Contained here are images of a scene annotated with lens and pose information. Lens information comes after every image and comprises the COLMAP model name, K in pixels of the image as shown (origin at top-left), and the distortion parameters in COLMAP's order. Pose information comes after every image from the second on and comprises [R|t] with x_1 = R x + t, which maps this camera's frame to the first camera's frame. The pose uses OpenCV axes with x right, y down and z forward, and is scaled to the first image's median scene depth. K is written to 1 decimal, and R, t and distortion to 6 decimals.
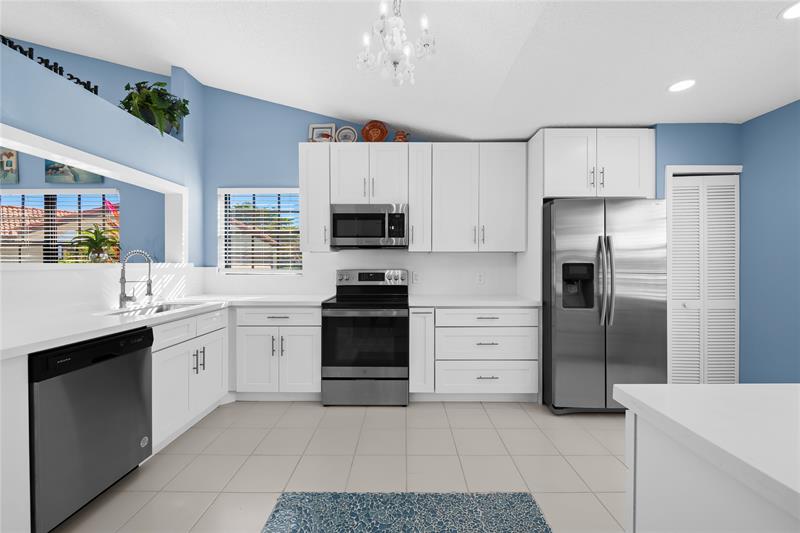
lens RADIAL K [[318.2, 0, 398.3], [0, 318.2, 265.2], [0, 0, 1]] dist [-0.003101, -0.000839]
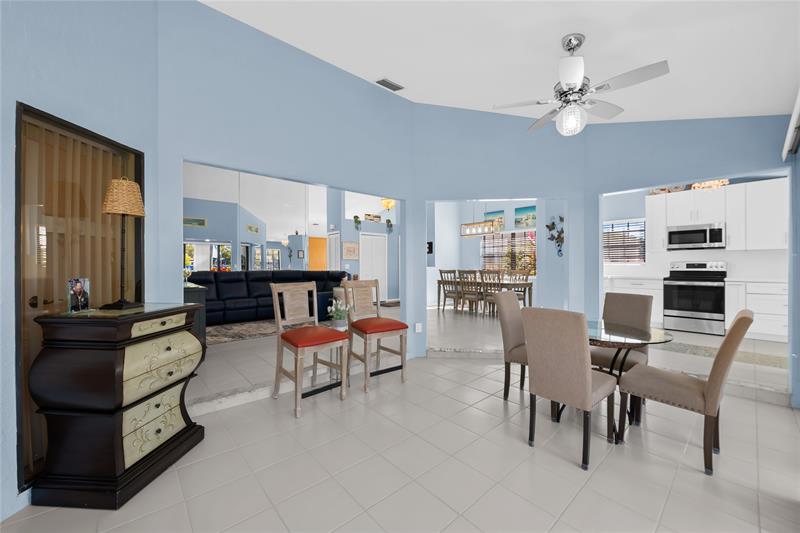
lens RADIAL K [[318.2, 0, 401.3], [0, 318.2, 270.8], [0, 0, 1]] dist [-0.003101, -0.000839]
pose [[0.674181, 0.002606, -0.738562, 0.115212], [0.009754, 0.999875, 0.012431, 0.029323], [0.738502, -0.015585, 0.674071, -1.445998]]
